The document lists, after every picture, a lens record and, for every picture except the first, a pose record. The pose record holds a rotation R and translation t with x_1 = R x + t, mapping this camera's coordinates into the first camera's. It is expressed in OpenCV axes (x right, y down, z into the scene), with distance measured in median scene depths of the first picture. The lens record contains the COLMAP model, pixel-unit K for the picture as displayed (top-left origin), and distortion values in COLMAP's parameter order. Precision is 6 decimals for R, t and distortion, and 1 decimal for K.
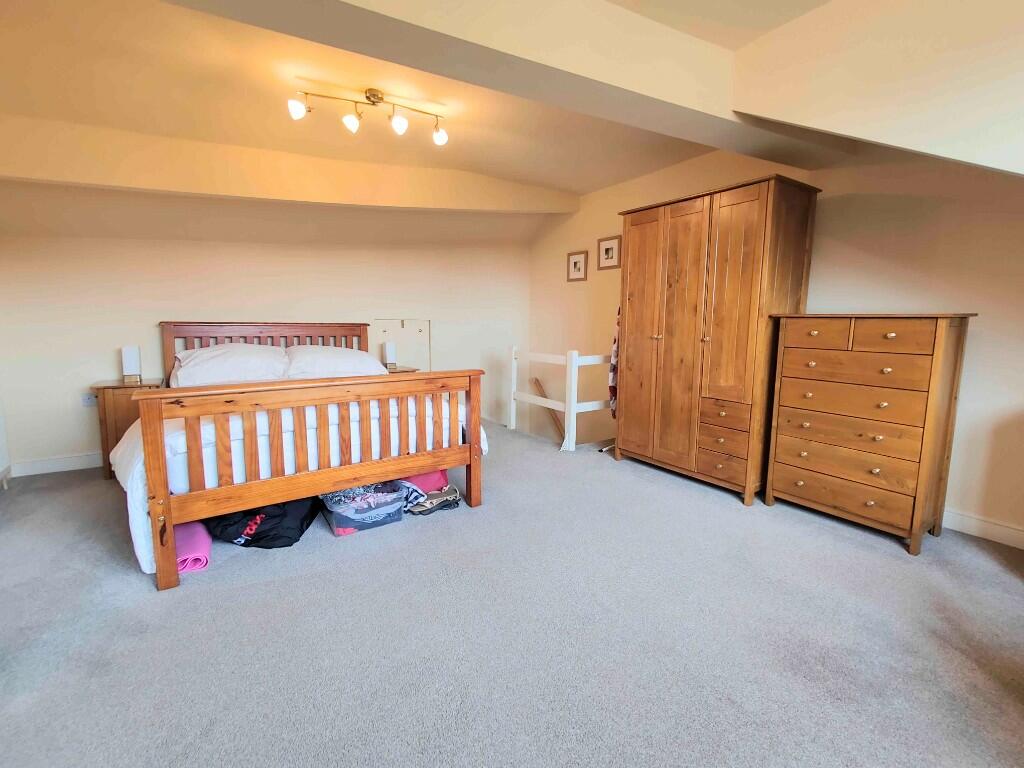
lens RADIAL K [[451.0, 0, 512.3], [0, 451.0, 378.9], [0, 0, 1]] dist [0.008368, 0.000058]
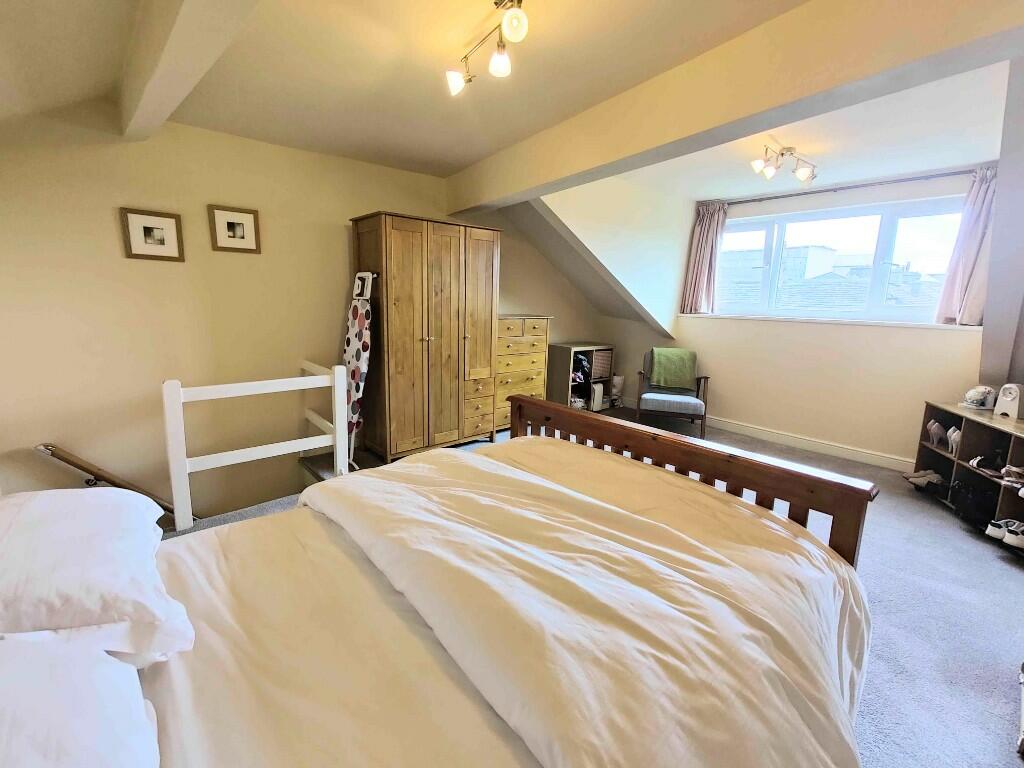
lens RADIAL K [[451.0, 0, 512.3], [0, 451.0, 378.9], [0, 0, 1]] dist [0.008368, 0.000058]
pose [[-0.123539, -0.187054, 0.974551, -0.595696], [0.106789, 0.973865, 0.200459, -0.143734], [-0.986577, 0.128836, -0.100335, 0.664626]]
